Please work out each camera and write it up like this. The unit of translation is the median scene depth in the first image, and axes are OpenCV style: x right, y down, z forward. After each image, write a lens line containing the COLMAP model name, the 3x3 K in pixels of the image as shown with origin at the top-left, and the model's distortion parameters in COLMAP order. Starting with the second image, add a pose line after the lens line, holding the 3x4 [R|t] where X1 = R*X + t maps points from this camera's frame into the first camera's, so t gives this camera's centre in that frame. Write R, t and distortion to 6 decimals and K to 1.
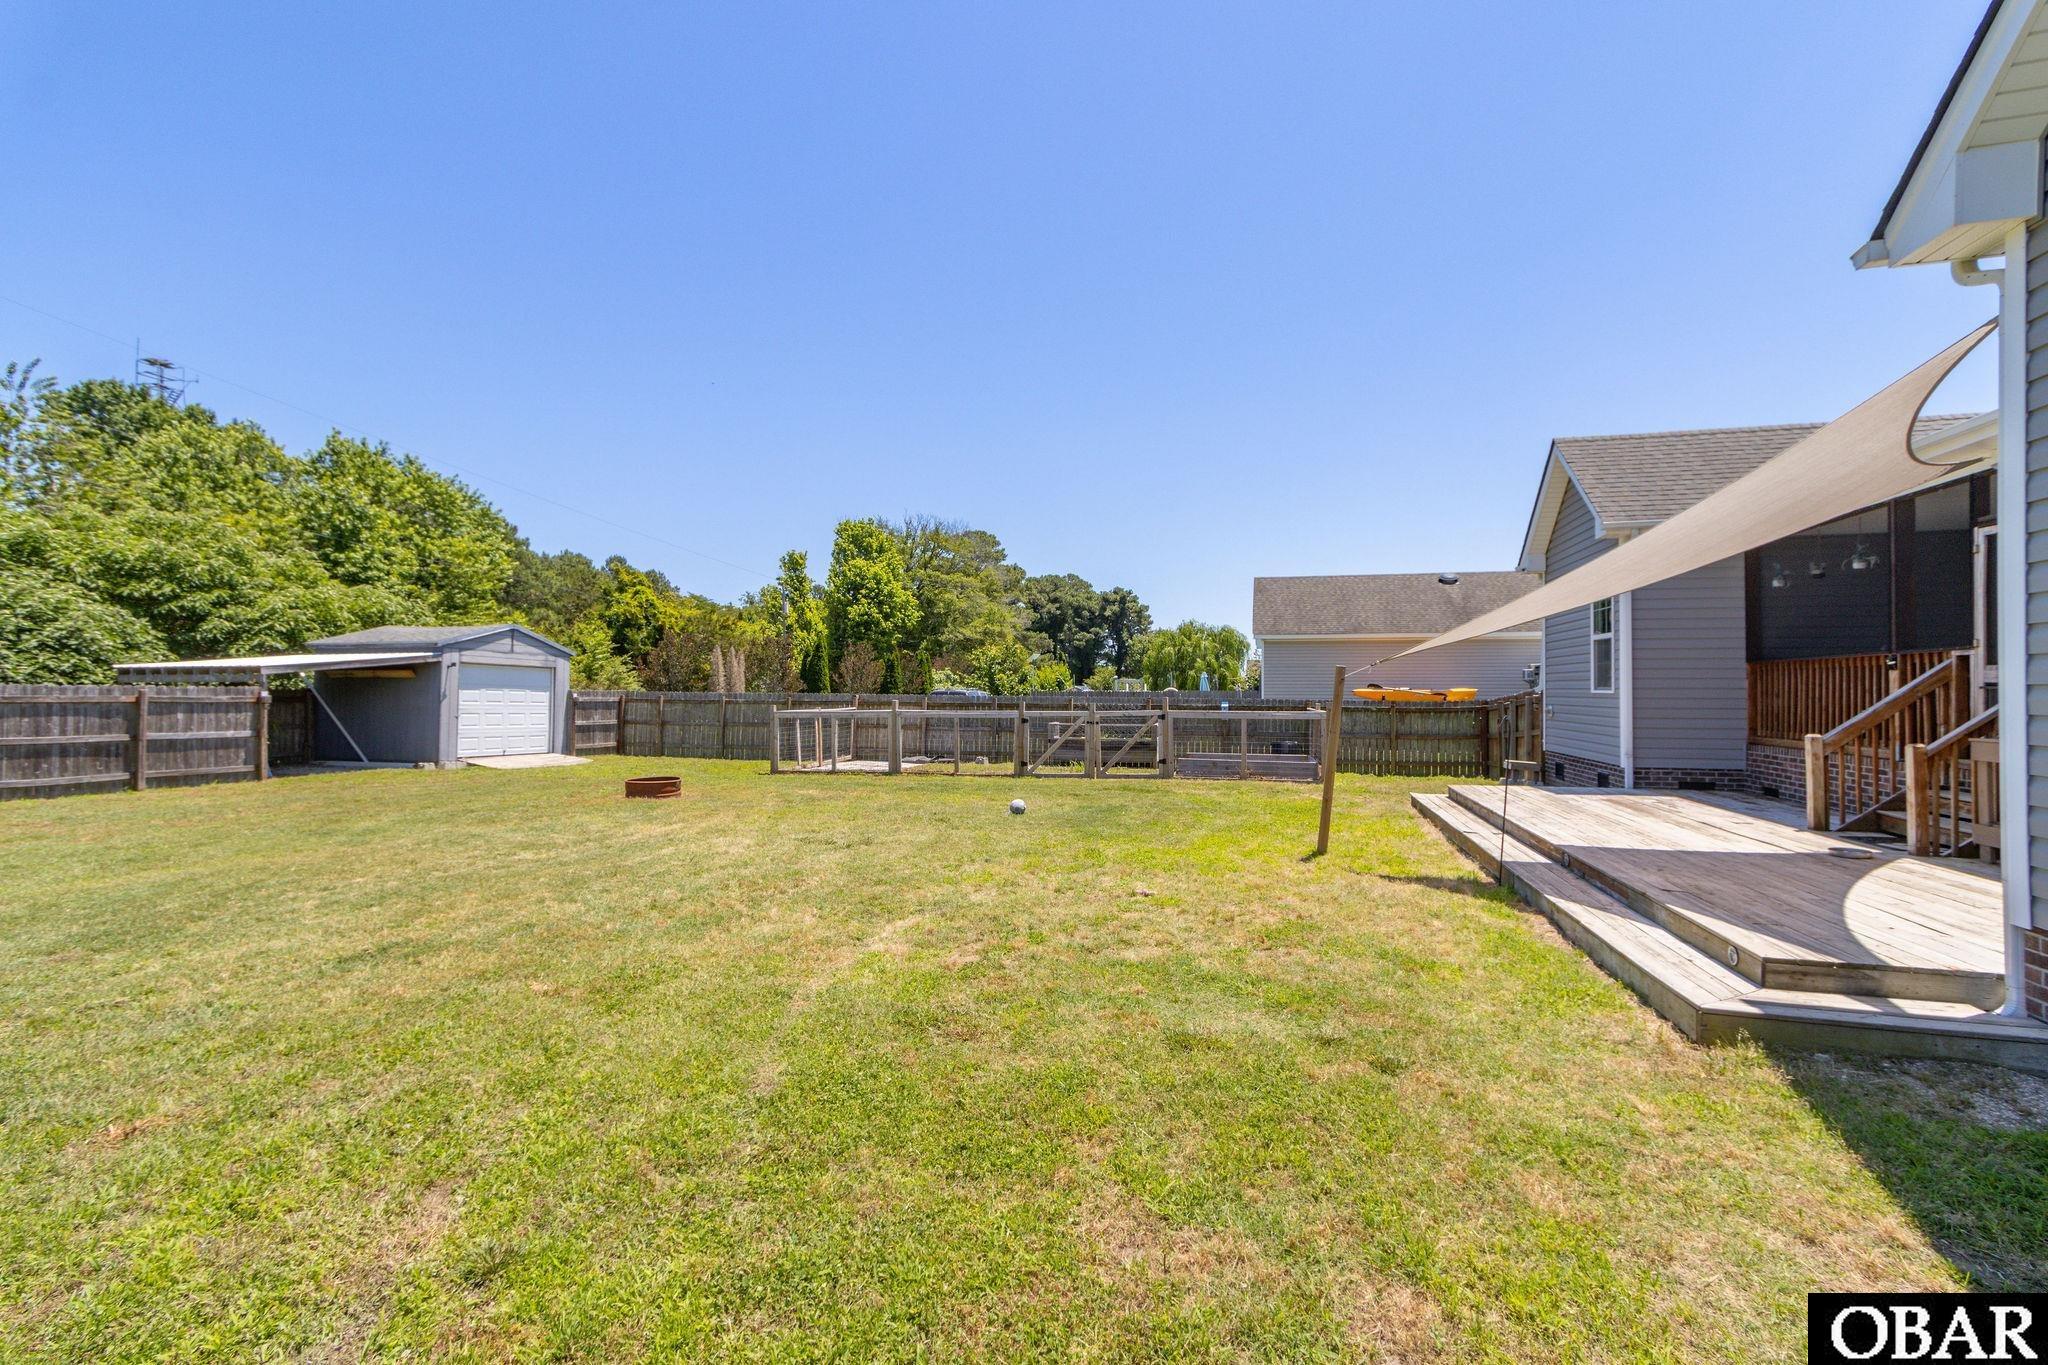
lens RADIAL K [[942.0, 0, 1024.0], [0, 942.0, 682.5], [0, 0, 1]] dist [-0.017745, 0.018680]
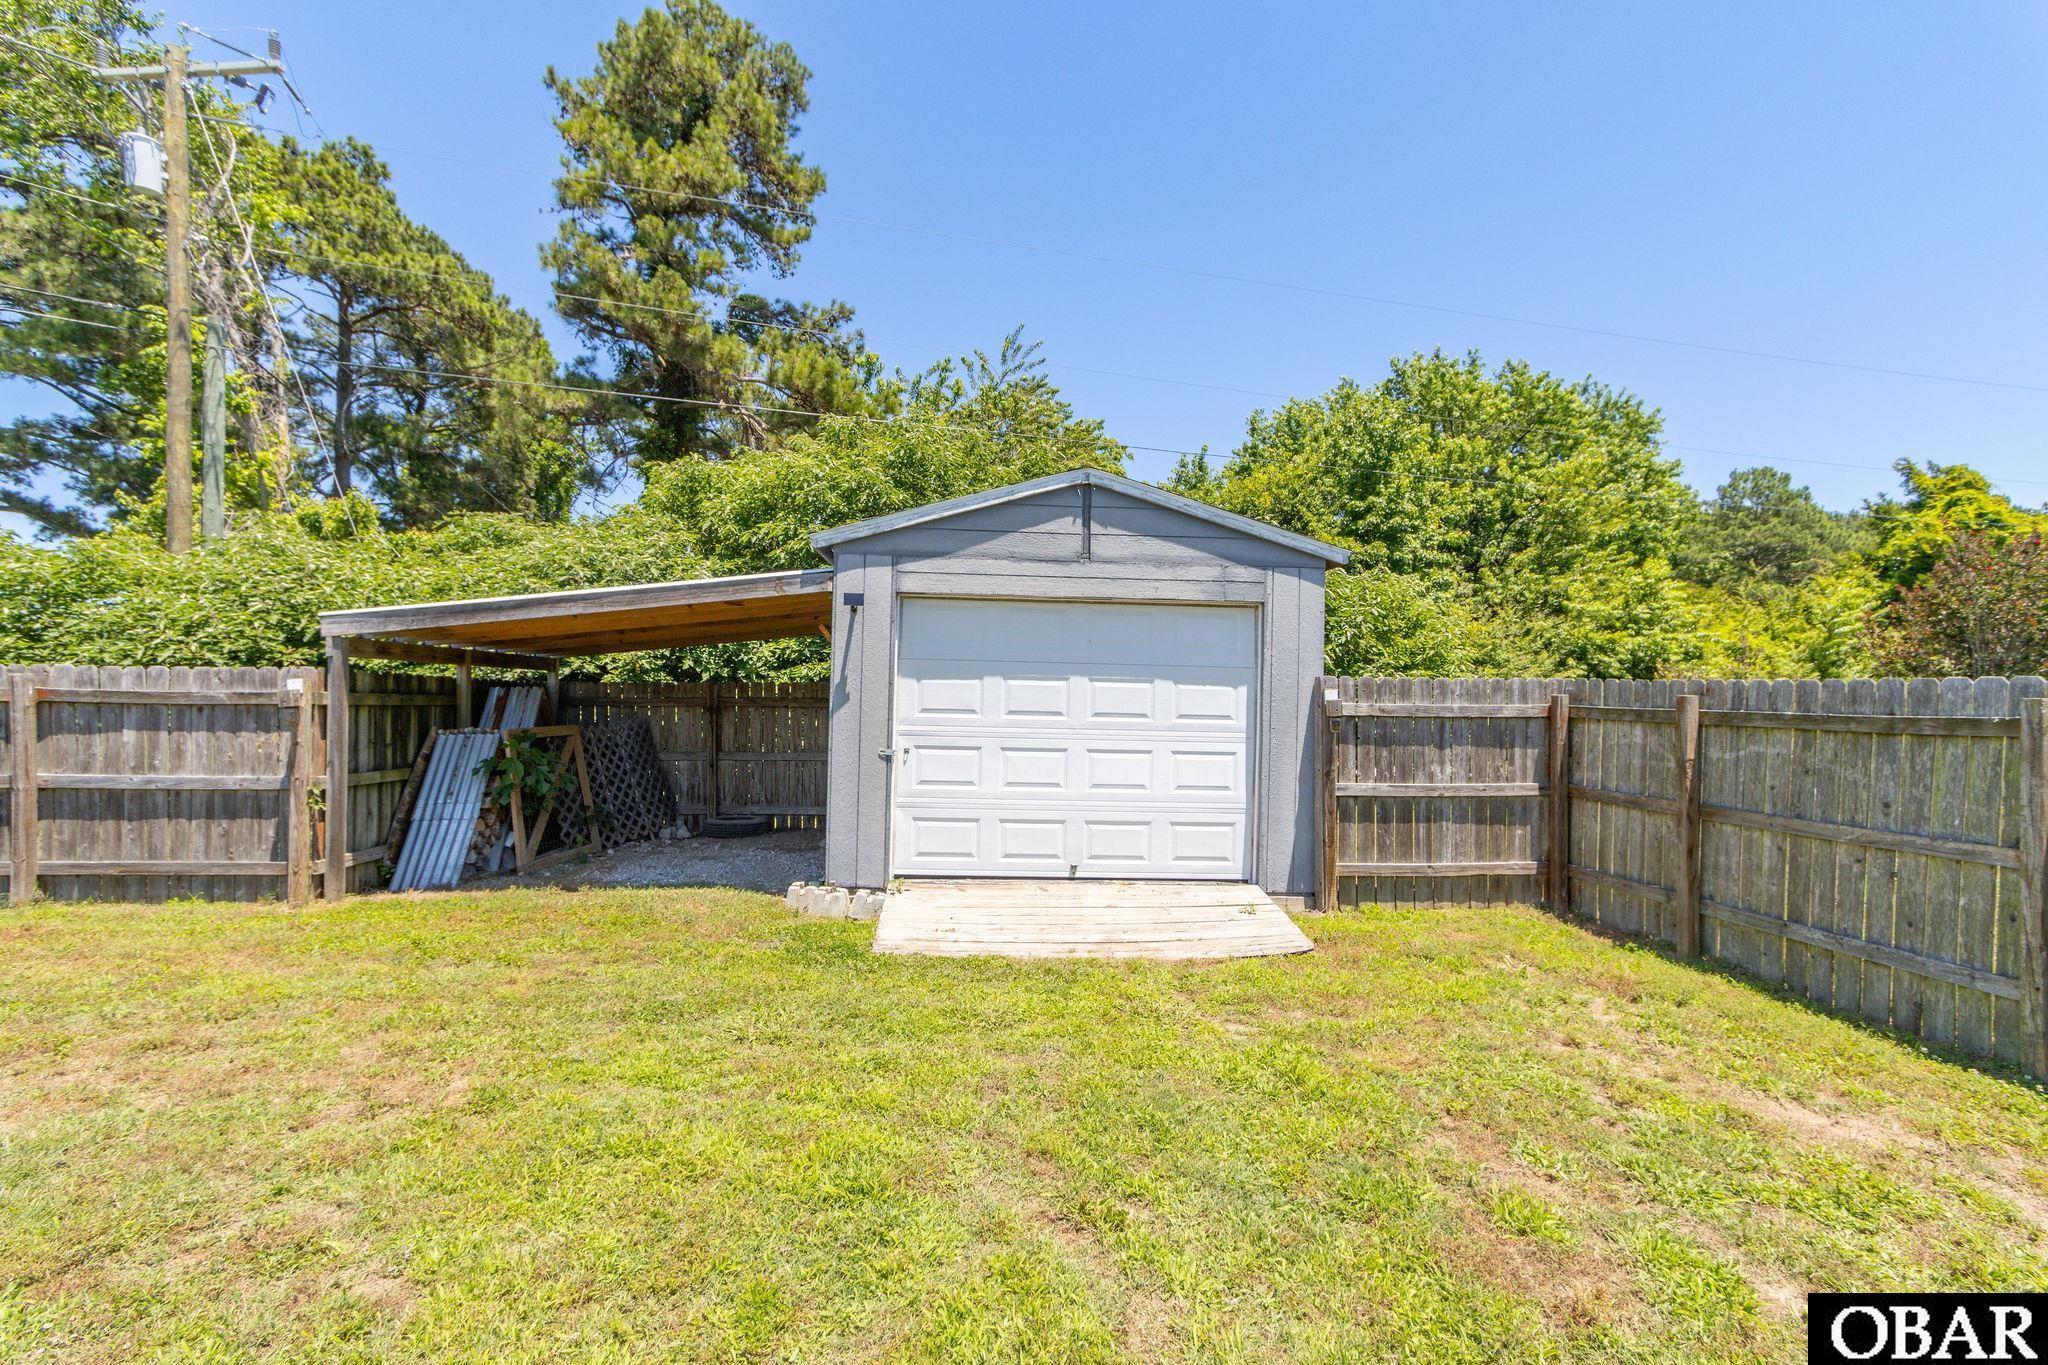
lens RADIAL K [[946.0, 0, 1024.0], [0, 946.0, 682.5], [0, 0, 1]] dist [-0.029035, 0.028602]
pose [[0.337100, -0.017276, -0.941310, -0.329785], [0.006586, 0.999850, -0.015992, 0.019704], [0.941446, -0.000809, 0.337163, 1.150687]]
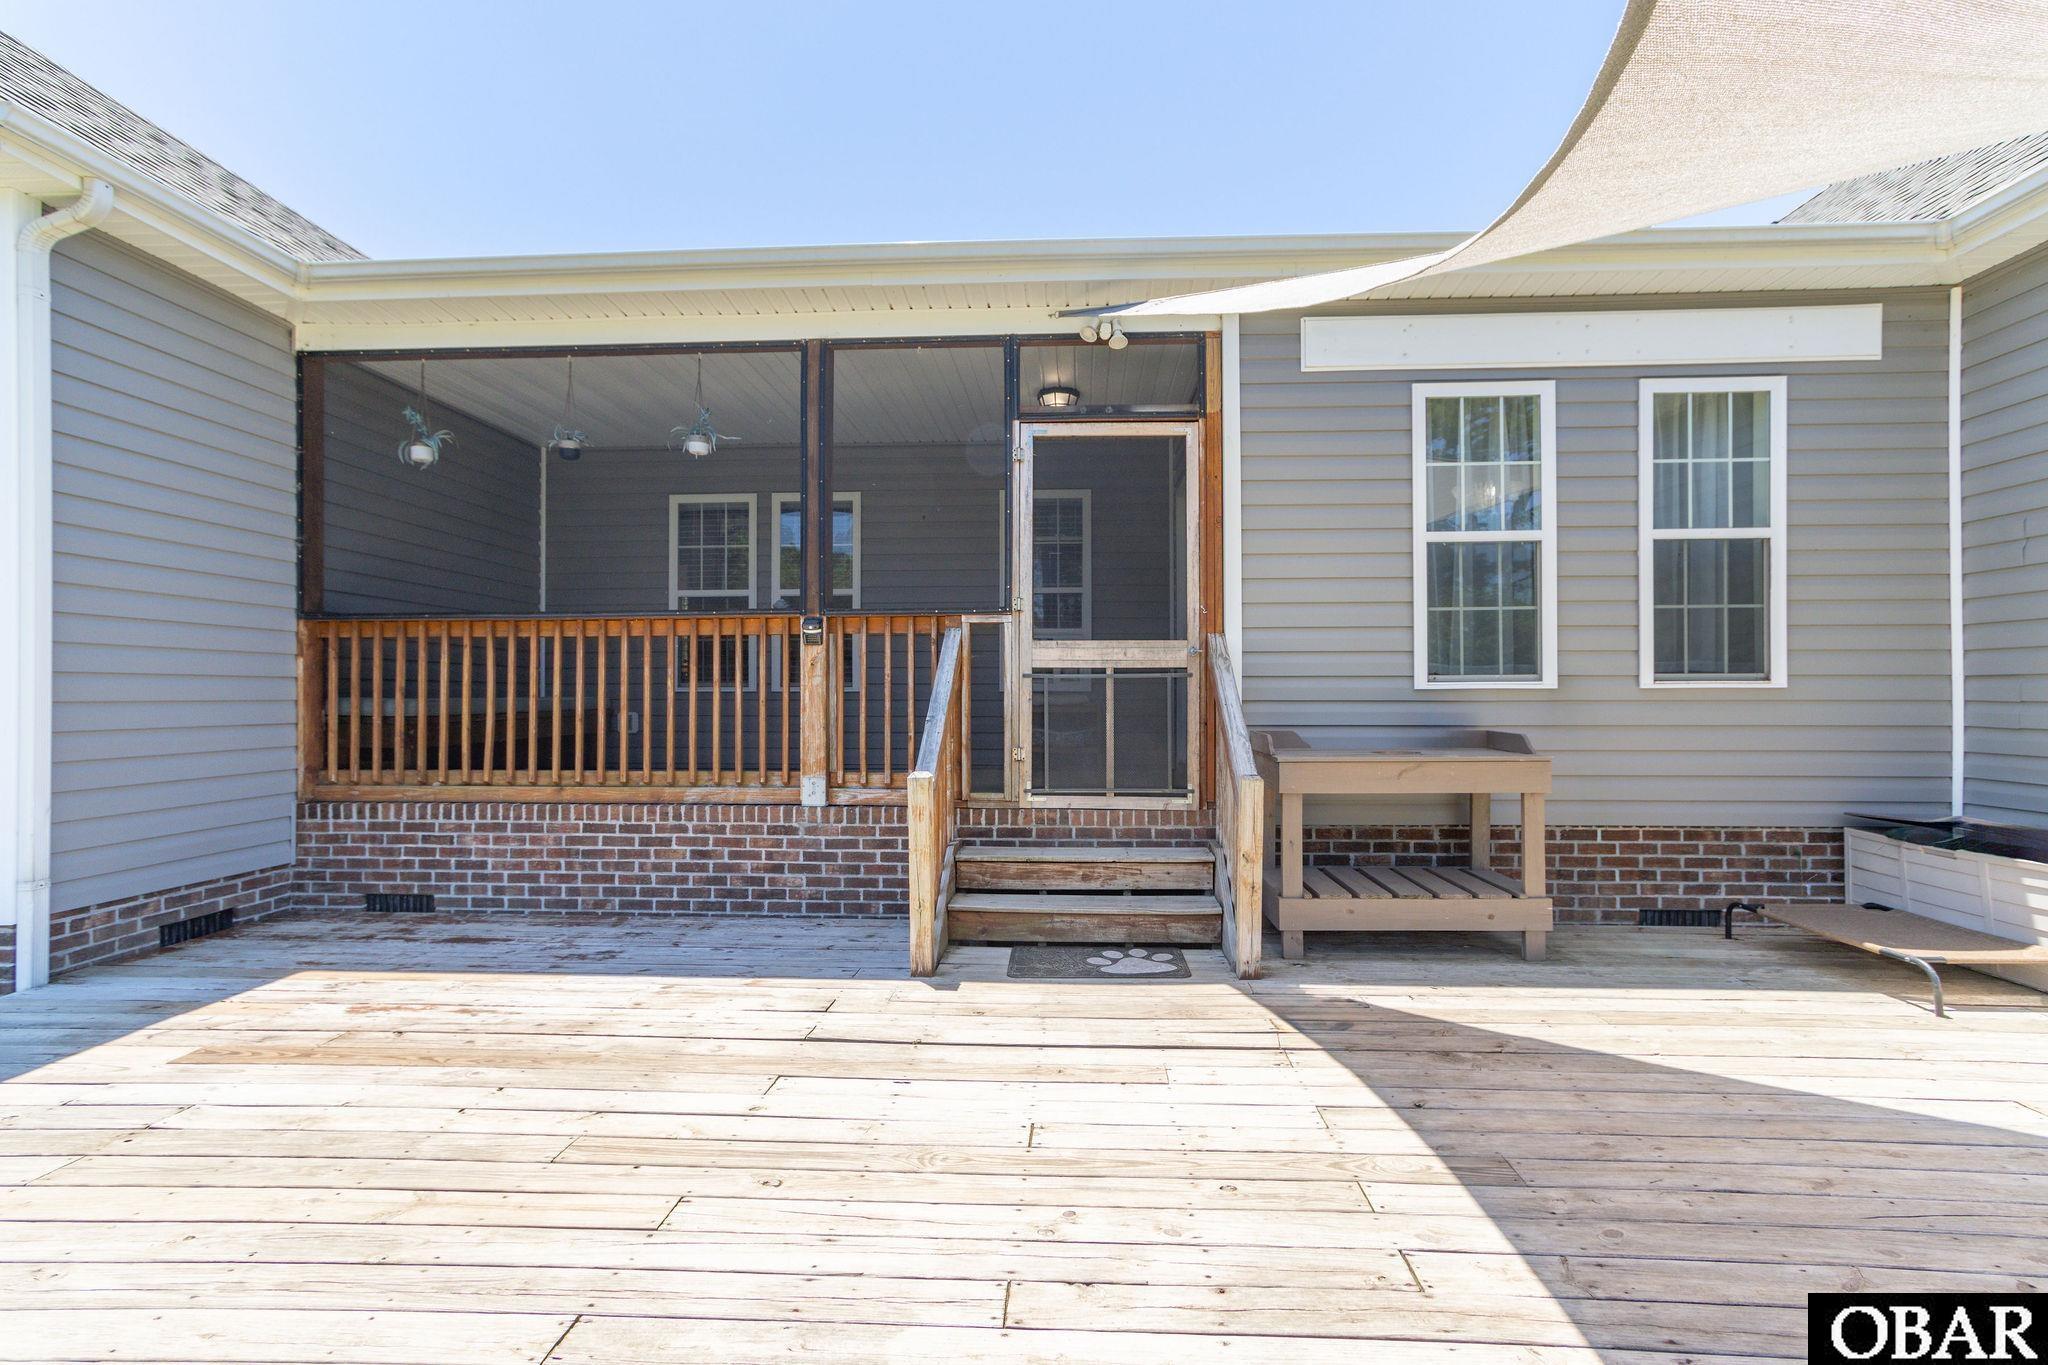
lens RADIAL K [[947.6, 0, 1028.8], [0, 947.6, 681.9], [0, 0, 1]] dist [-0.020852, 0.019673]
pose [[-0.208334, 0.011958, 0.977985, 0.188886], [-0.006982, 0.999882, -0.013713, 0.008668], [-0.978033, -0.009685, -0.208225, 0.540950]]
